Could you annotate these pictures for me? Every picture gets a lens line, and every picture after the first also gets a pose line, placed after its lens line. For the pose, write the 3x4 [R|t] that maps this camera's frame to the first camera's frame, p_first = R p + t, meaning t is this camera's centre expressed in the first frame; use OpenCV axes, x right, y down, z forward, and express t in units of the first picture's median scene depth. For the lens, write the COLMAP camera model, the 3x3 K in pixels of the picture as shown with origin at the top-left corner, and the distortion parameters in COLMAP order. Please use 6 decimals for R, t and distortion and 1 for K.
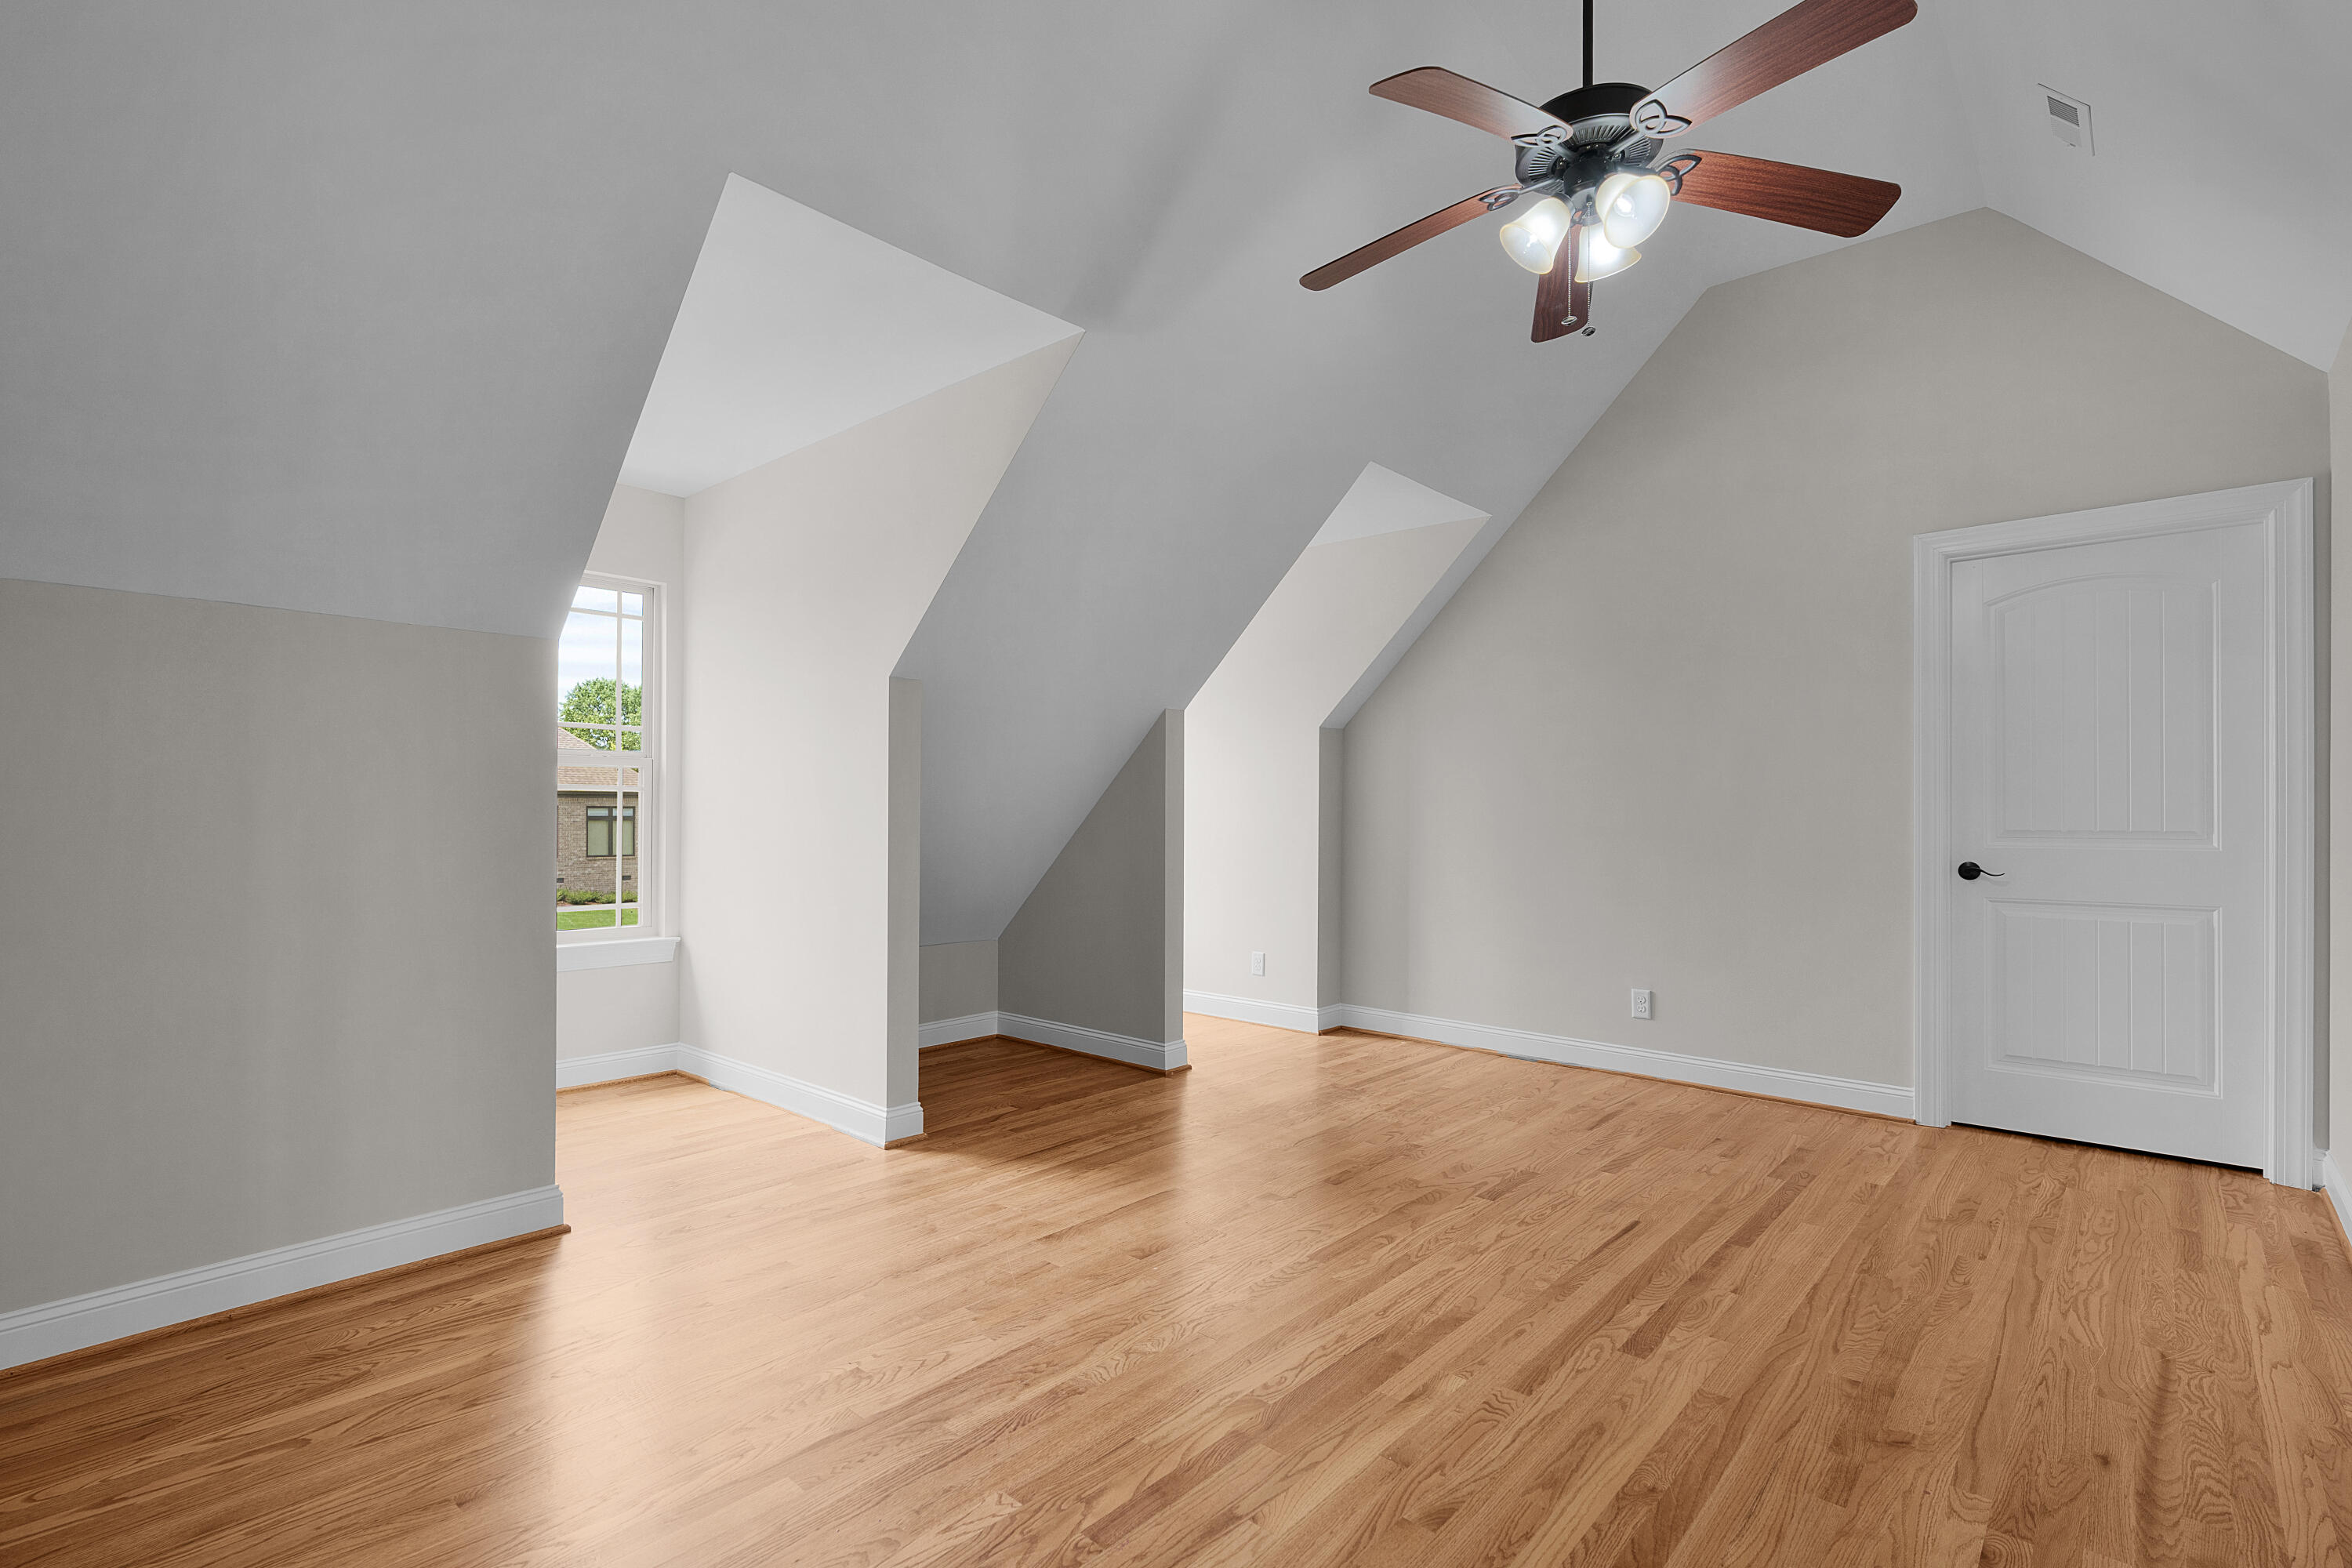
lens RADIAL K [[1078.0, 0, 1160.3], [0, 1078.0, 782.1], [0, 0, 1]] dist [-0.009267, 0.005338]
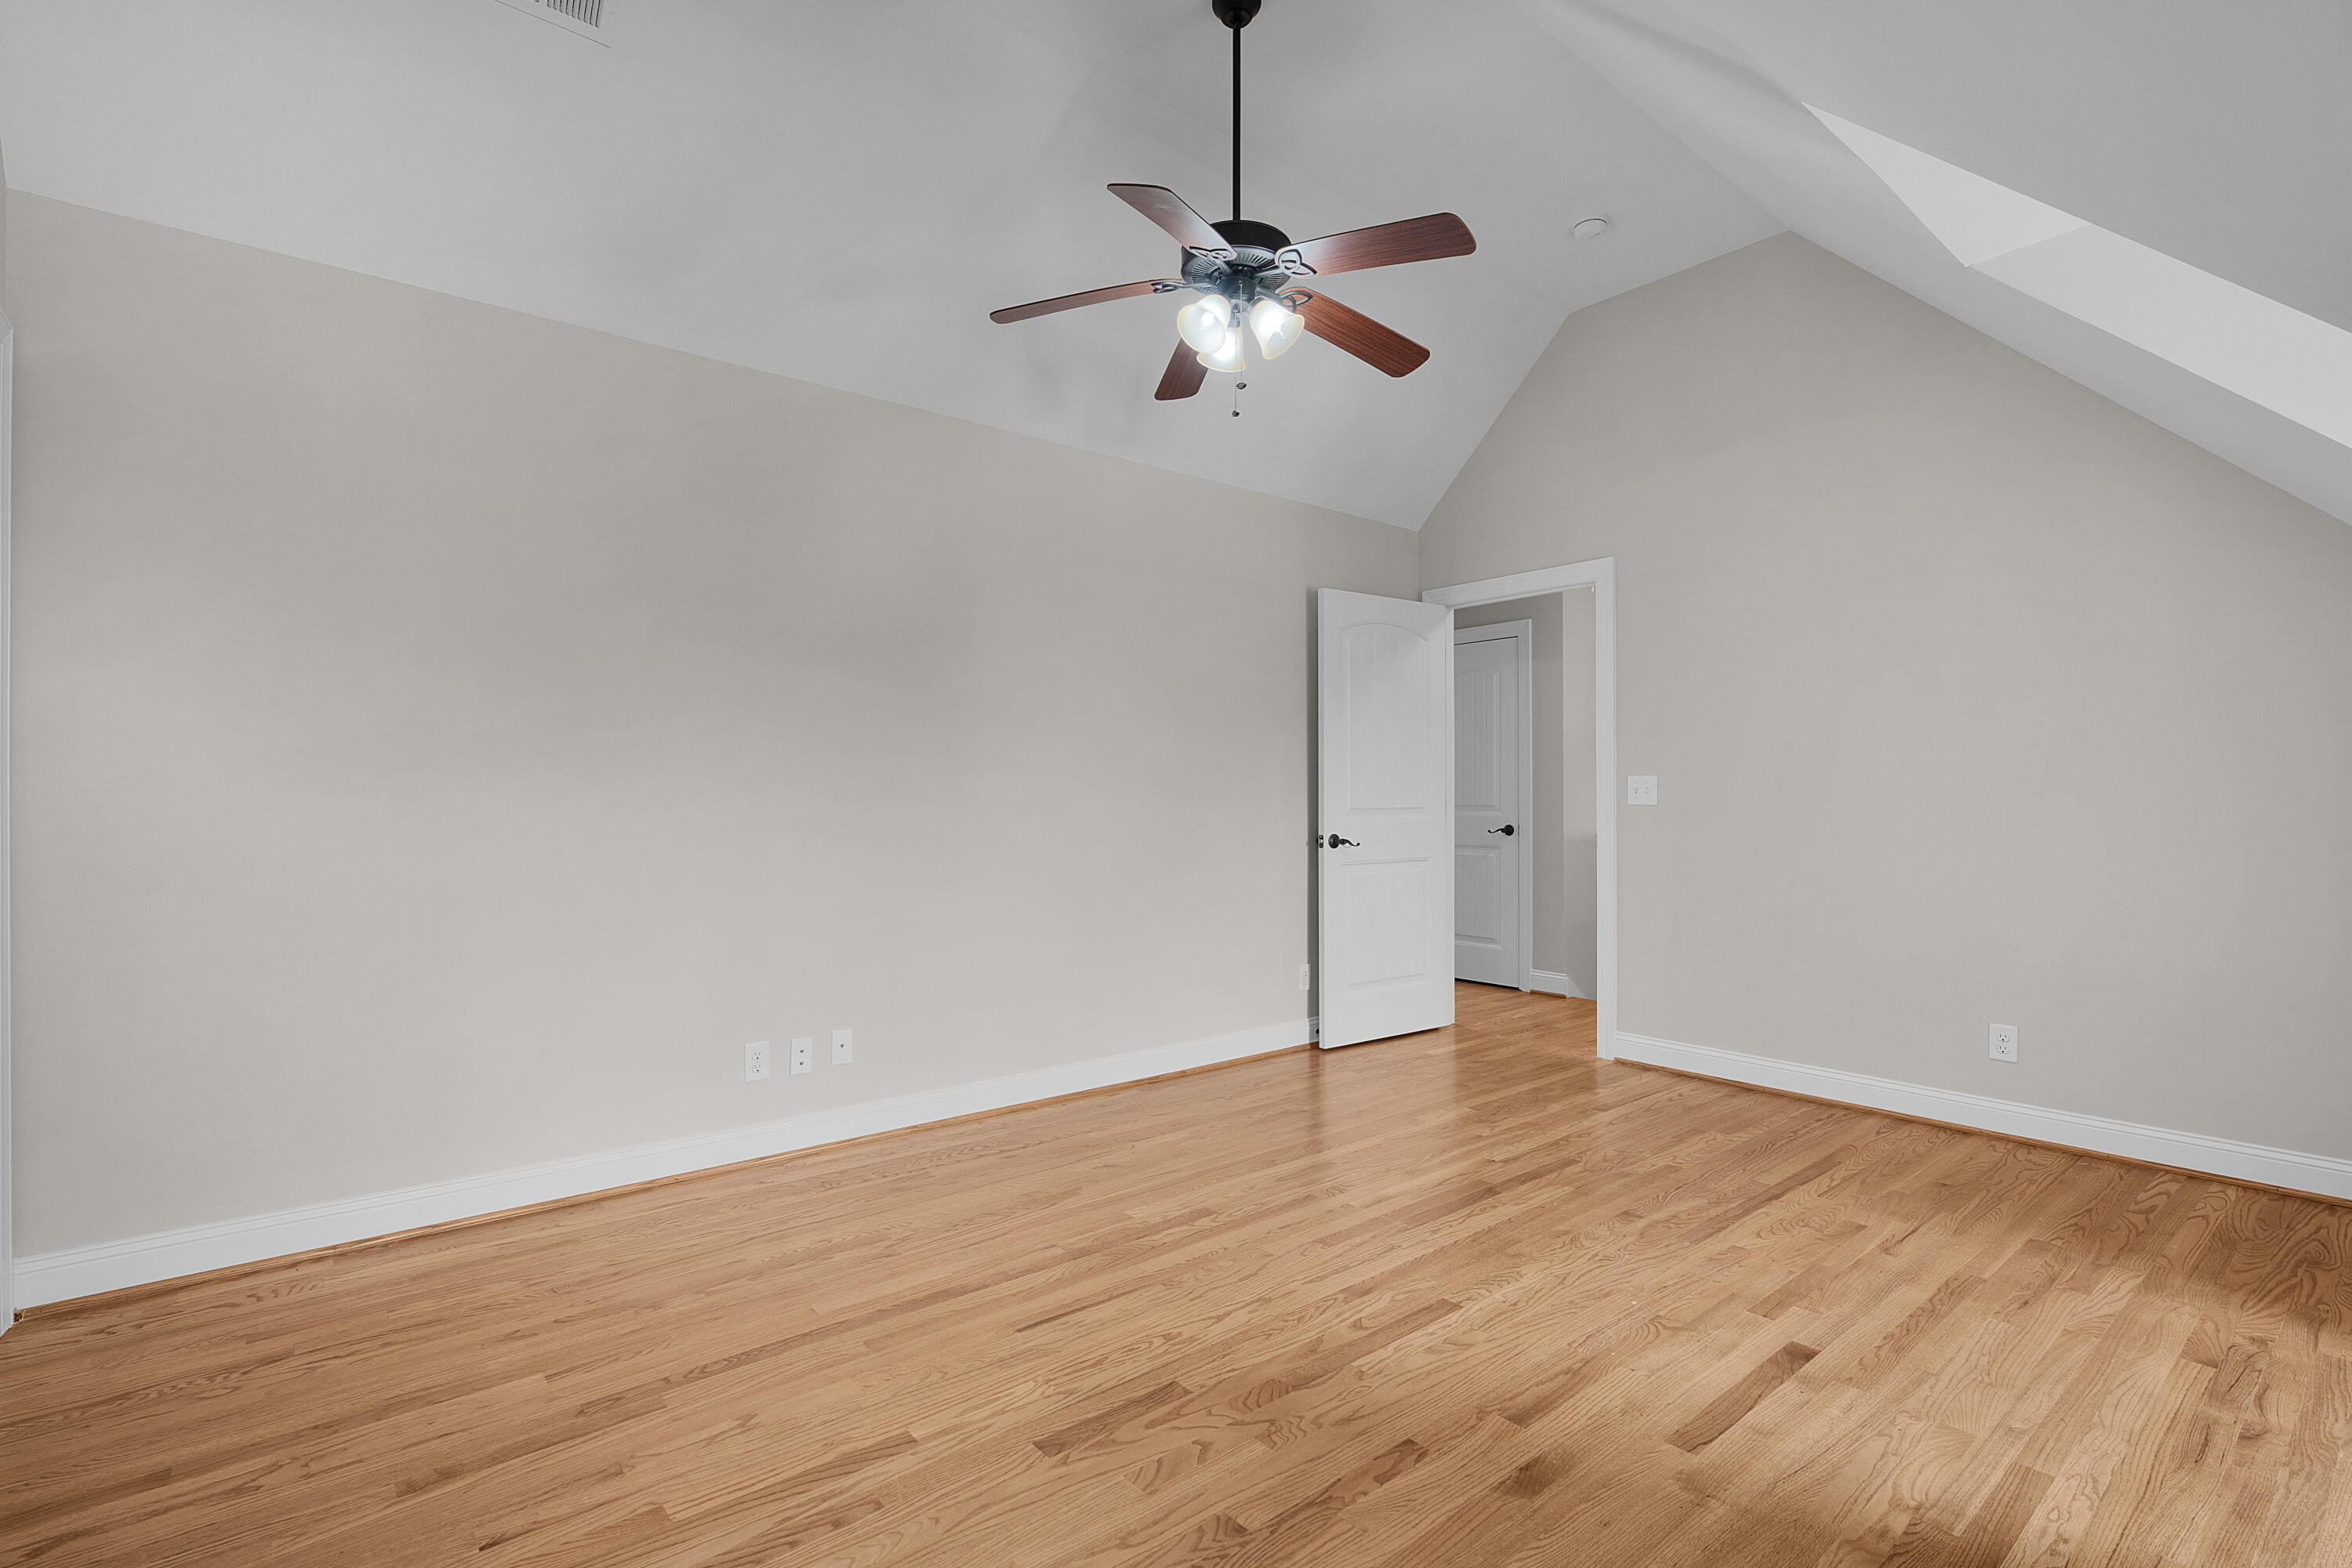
lens RADIAL K [[1078.0, 0, 1160.3], [0, 1078.0, 782.1], [0, 0, 1]] dist [-0.009267, 0.005338]
pose [[-0.988997, -0.003228, 0.147899, 0.260505], [-0.009191, 0.999171, -0.039652, 0.051037], [-0.147648, -0.040575, -0.988207, 1.983704]]
